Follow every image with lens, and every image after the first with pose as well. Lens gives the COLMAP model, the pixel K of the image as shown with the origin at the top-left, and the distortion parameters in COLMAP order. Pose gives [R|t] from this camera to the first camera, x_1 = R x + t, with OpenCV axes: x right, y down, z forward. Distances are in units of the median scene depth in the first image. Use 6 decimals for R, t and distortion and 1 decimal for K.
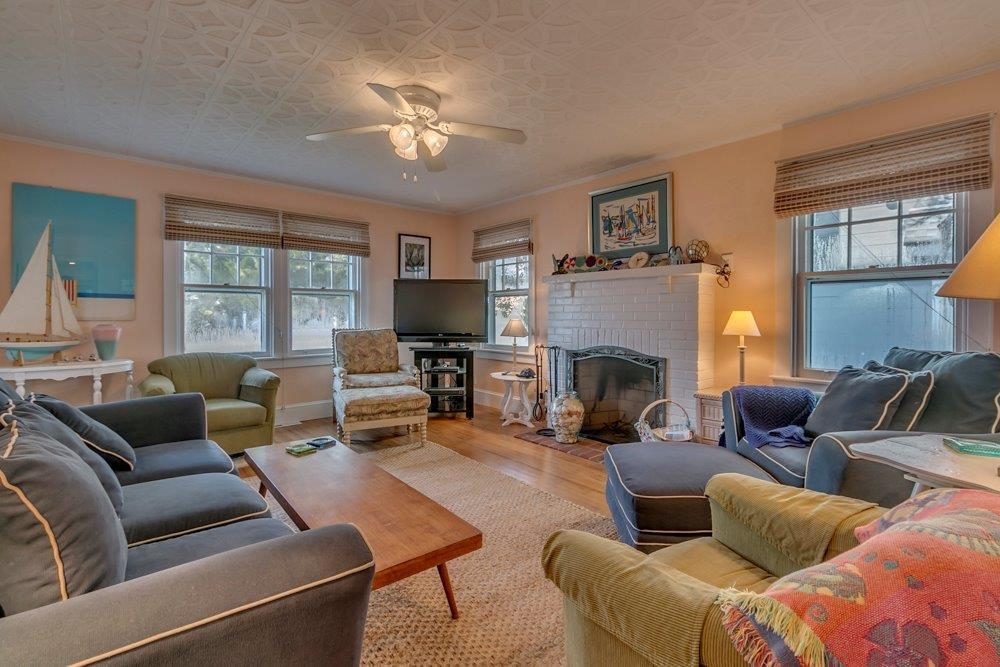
lens RADIAL K [[467.6, 0, 476.2], [0, 467.6, 320.0], [0, 0, 1]] dist [0.010522, -0.001060]
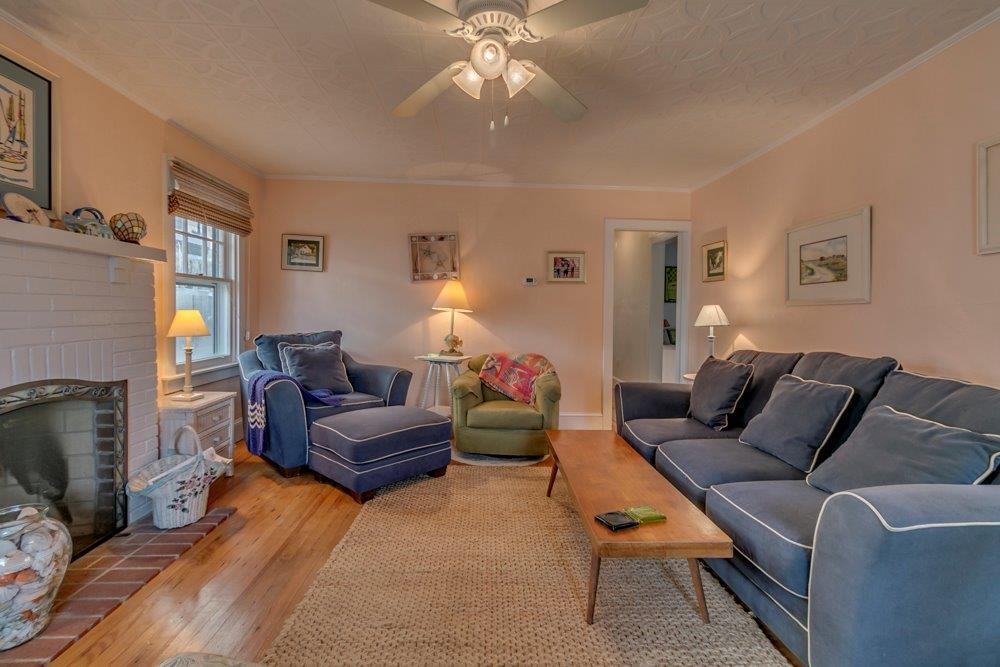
lens RADIAL K [[467.6, 0, 500.9], [0, 467.6, 326.2], [0, 0, 1]] dist [0.010522, -0.001060]
pose [[-0.813025, -0.032466, 0.581322, -0.362708], [-0.007783, 0.998961, 0.044906, -0.025781], [-0.582176, 0.031986, -0.812433, 1.048425]]
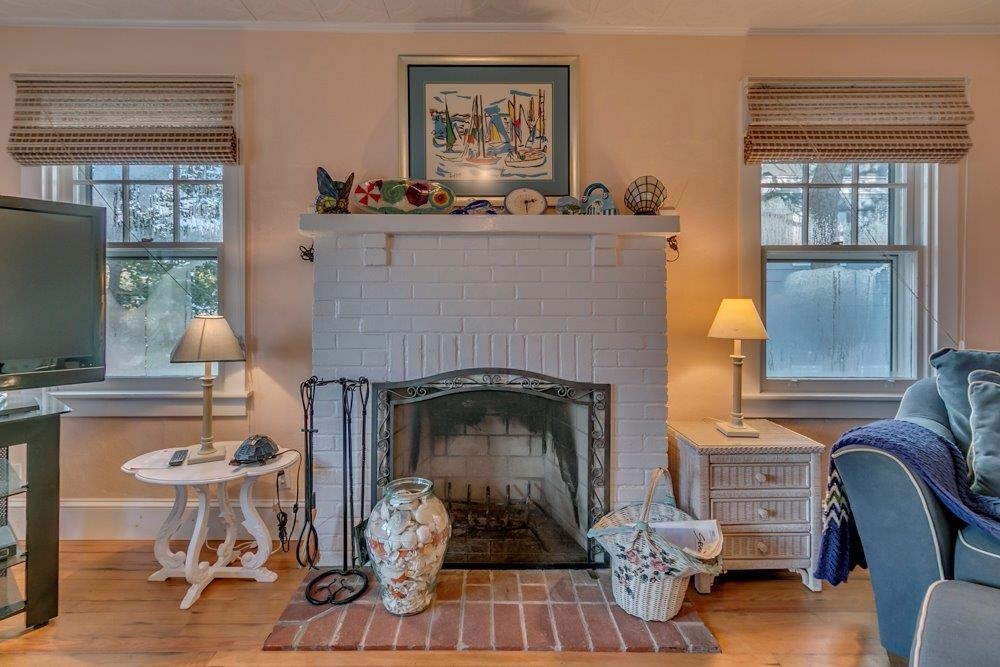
lens RADIAL K [[467.6, 0, 487.4], [0, 467.6, 300.4], [0, 0, 1]] dist [0.010522, -0.001060]
pose [[0.617314, -0.003464, 0.786709, -0.095752], [0.007260, 0.999973, -0.001294, -0.014112], [-0.786683, 0.006511, 0.617322, 0.657010]]
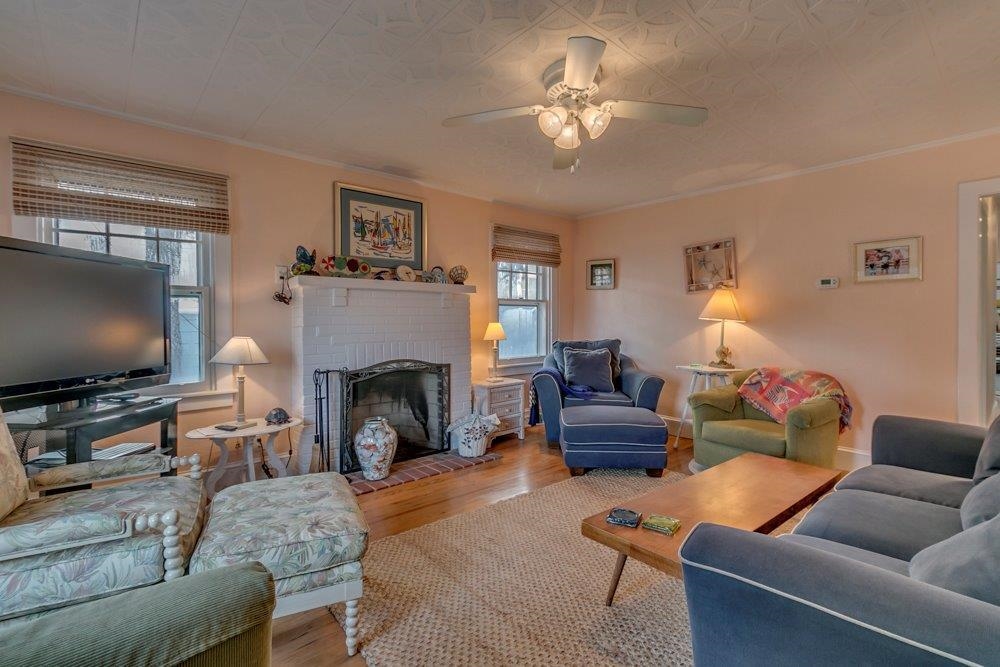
lens RADIAL K [[467.6, 0, 497.8], [0, 467.6, 330.3], [0, 0, 1]] dist [0.010522, -0.001060]
pose [[-0.044275, -0.023307, 0.998747, -0.642477], [0.015164, 0.999597, 0.023999, -0.023305], [-0.998904, 0.016208, -0.043903, 0.790100]]
